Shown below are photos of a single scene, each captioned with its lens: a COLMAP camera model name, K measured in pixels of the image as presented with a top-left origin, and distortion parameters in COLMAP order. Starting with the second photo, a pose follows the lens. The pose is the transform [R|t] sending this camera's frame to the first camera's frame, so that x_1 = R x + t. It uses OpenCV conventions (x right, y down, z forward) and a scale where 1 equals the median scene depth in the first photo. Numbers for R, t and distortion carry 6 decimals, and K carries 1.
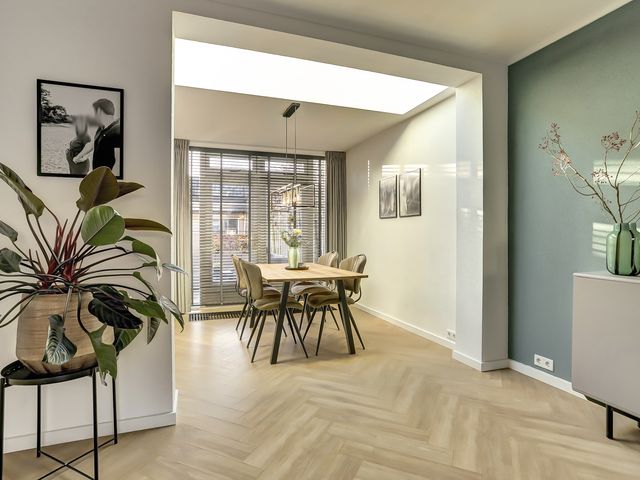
lens RADIAL K [[350.6, 0, 321.1], [0, 350.6, 234.8], [0, 0, 1]] dist [-0.054844, 0.037397]
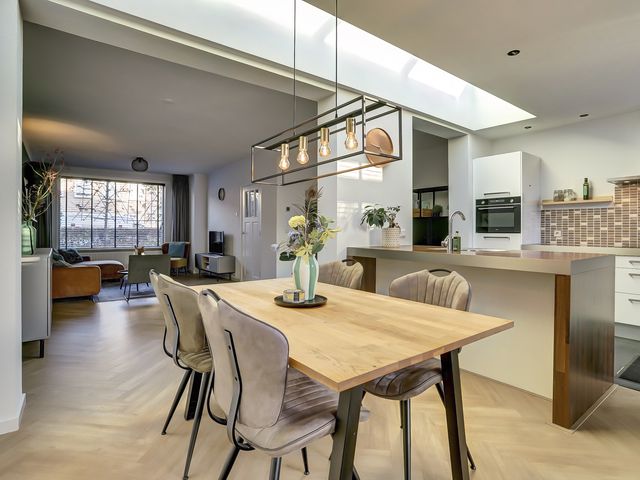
lens RADIAL K [[350.6, 0, 321.1], [0, 350.6, 234.8], [0, 0, 1]] dist [-0.054844, 0.037397]
pose [[-0.955674, 0.002434, -0.294417, 0.058587], [-0.001910, 0.999894, 0.014467, -0.000374], [0.294421, 0.014388, -0.955568, 2.191402]]
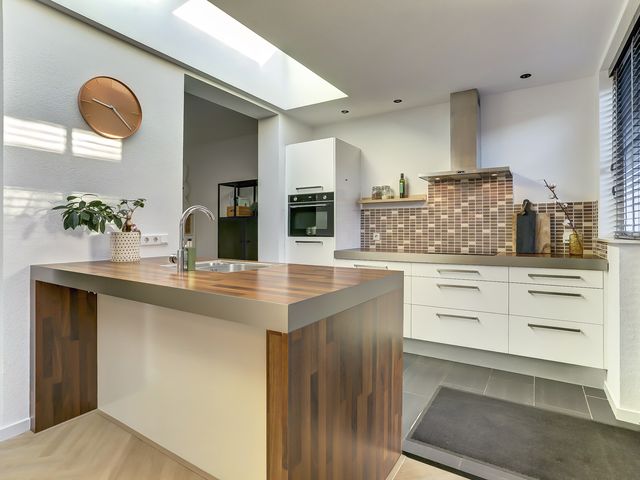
lens RADIAL K [[350.6, 0, 321.1], [0, 350.6, 234.8], [0, 0, 1]] dist [-0.054844, 0.037397]
pose [[-0.798596, 0.008899, -0.601802, -0.494176], [-0.000312, 0.999884, 0.015199, -0.015309], [0.601868, 0.012326, -0.798501, 1.953664]]
